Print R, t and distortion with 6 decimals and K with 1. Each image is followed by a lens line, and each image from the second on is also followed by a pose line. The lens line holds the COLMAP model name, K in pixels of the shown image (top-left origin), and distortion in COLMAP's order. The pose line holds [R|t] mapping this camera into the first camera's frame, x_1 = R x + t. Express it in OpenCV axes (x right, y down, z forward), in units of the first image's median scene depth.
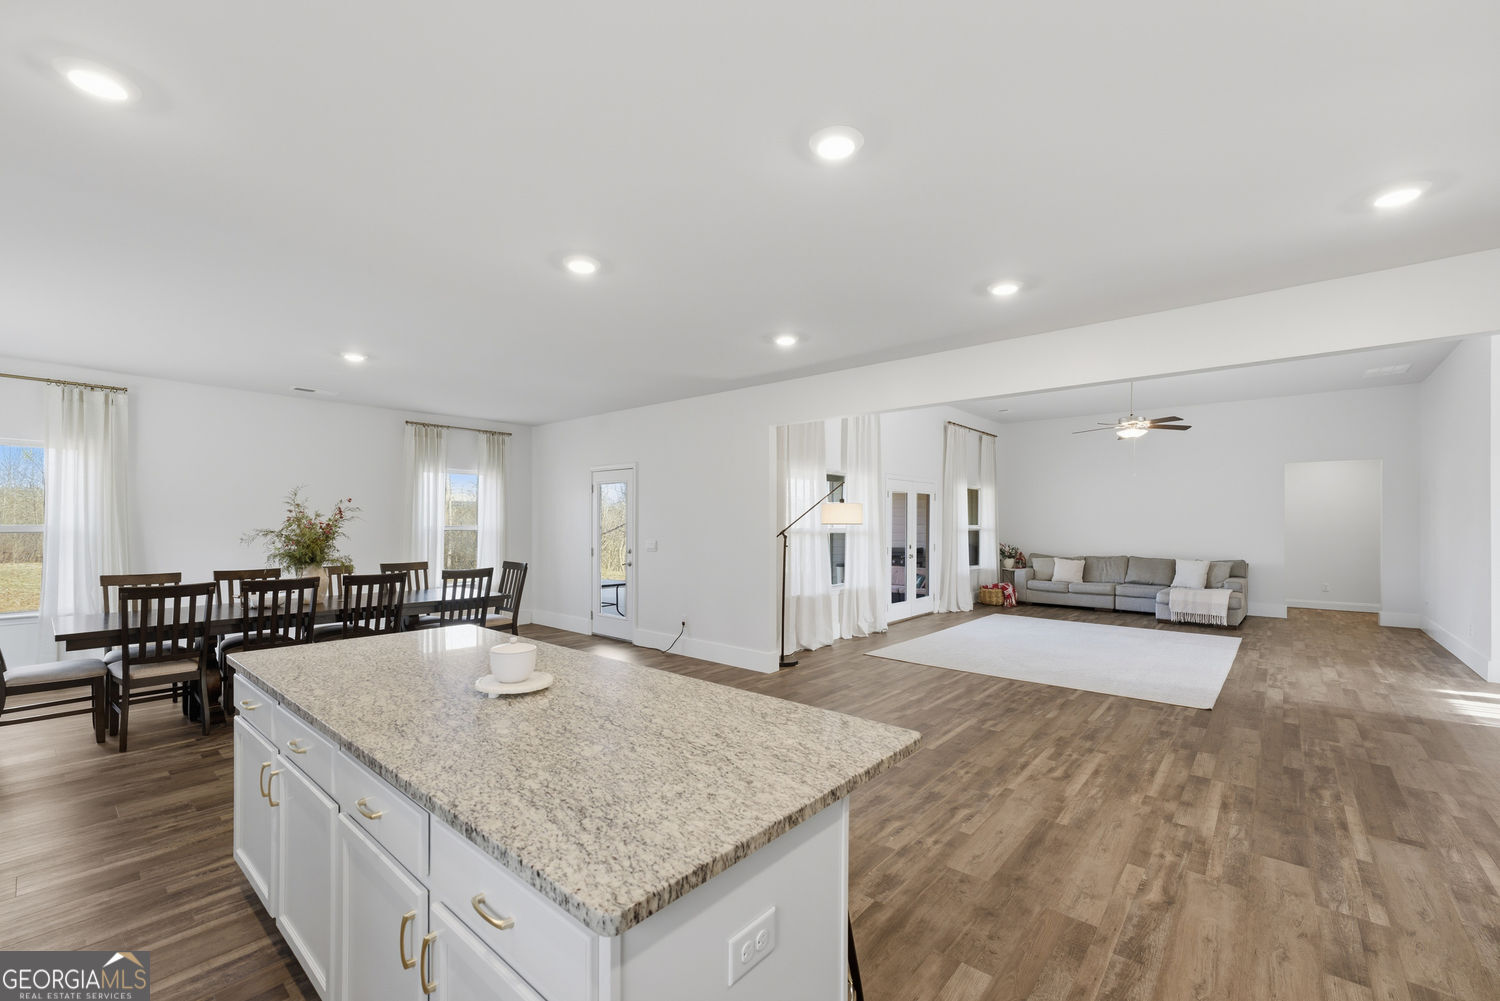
lens RADIAL K [[620.4, 0, 749.1], [0, 620.4, 529.4], [0, 0, 1]] dist [0.001071, -0.000132]
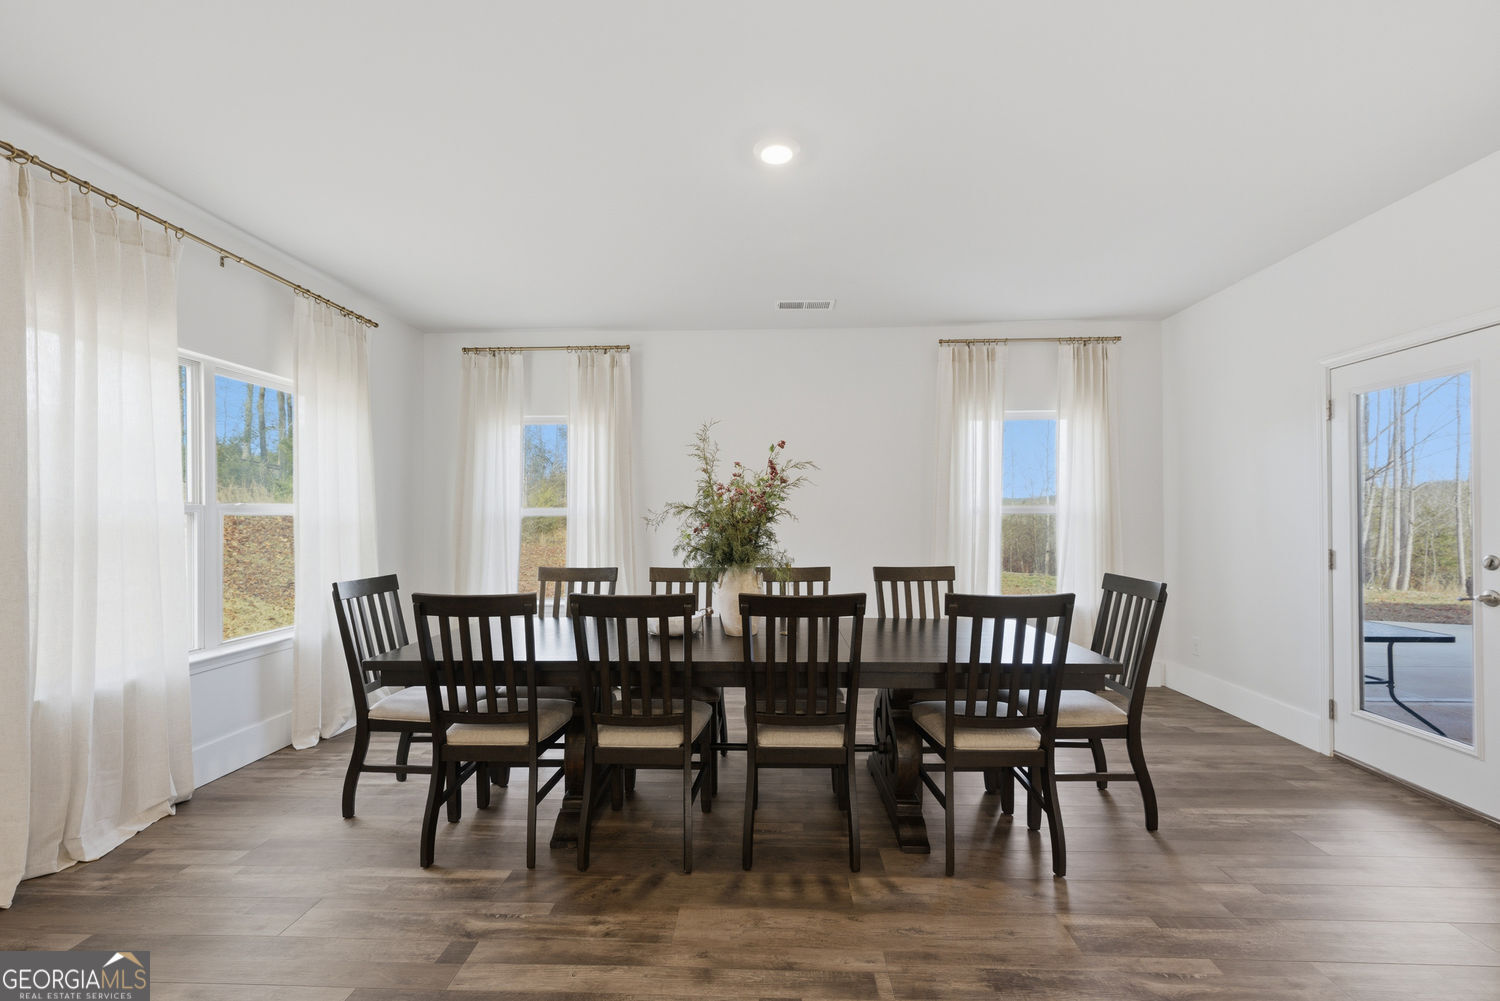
lens RADIAL K [[620.4, 0, 750.1], [0, 620.4, 514.9], [0, 0, 1]] dist [0.001071, -0.000132]
pose [[0.618379, -0.012323, -0.785783, -0.142167], [-0.000078, 0.999876, -0.015742, 0.011093], [0.785880, 0.009796, 0.618302, 0.368302]]
